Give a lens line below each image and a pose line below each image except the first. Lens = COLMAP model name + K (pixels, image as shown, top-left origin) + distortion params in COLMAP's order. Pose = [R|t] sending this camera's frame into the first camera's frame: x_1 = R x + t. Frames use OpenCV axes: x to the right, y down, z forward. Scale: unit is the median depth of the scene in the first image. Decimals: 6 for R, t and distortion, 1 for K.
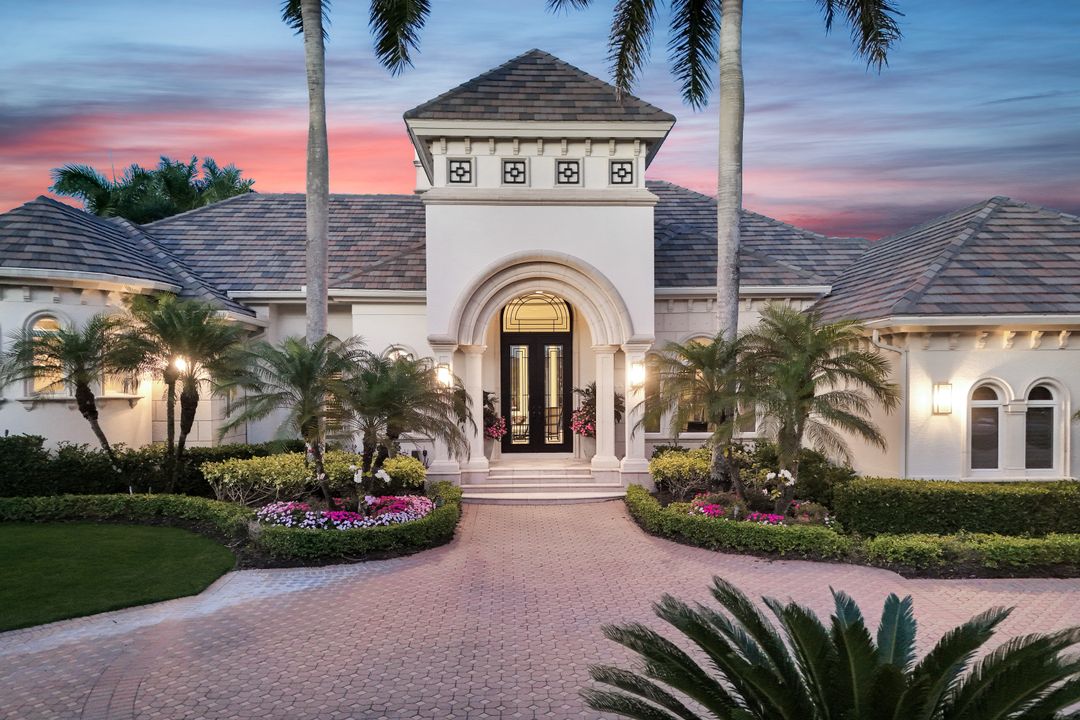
lens RADIAL K [[794.4, 0, 543.6], [0, 794.4, 336.5], [0, 0, 1]] dist [0.031071, -0.002901]
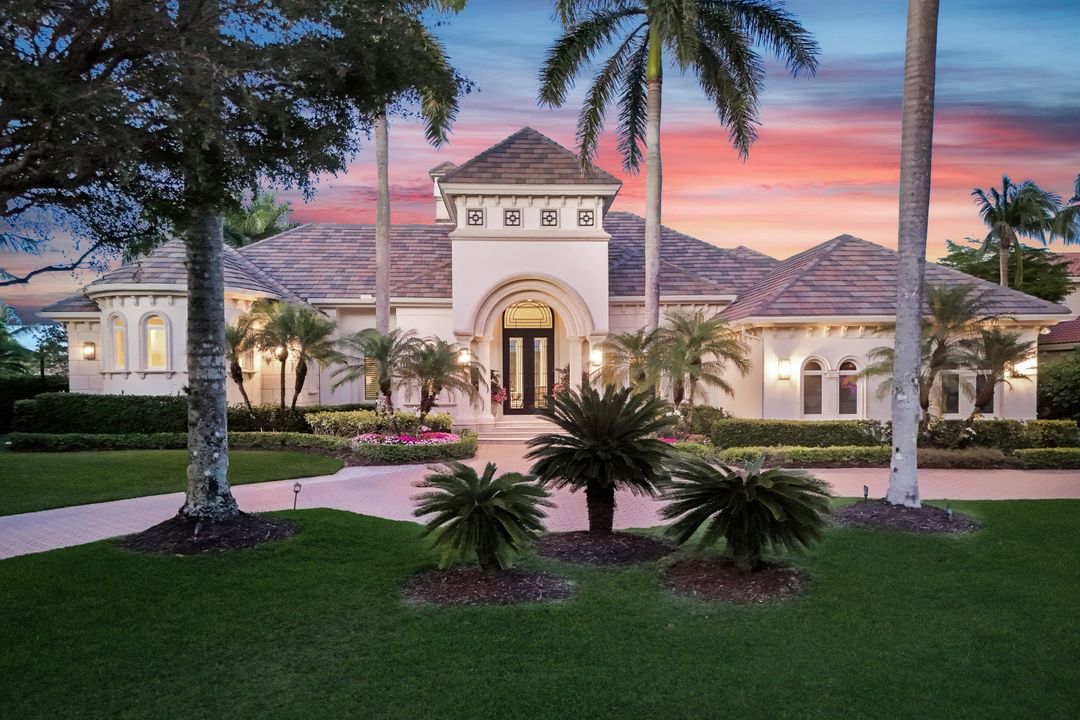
lens RADIAL K [[764.6, 0, 540.0], [0, 764.6, 360.0], [0, 0, 1]] dist [0.028982, -0.000550]
pose [[1.000000, 0.000748, -0.000048, 0.014154], [-0.000747, 0.999523, 0.030886, 0.010890], [0.000071, -0.030886, 0.999523, -0.413966]]
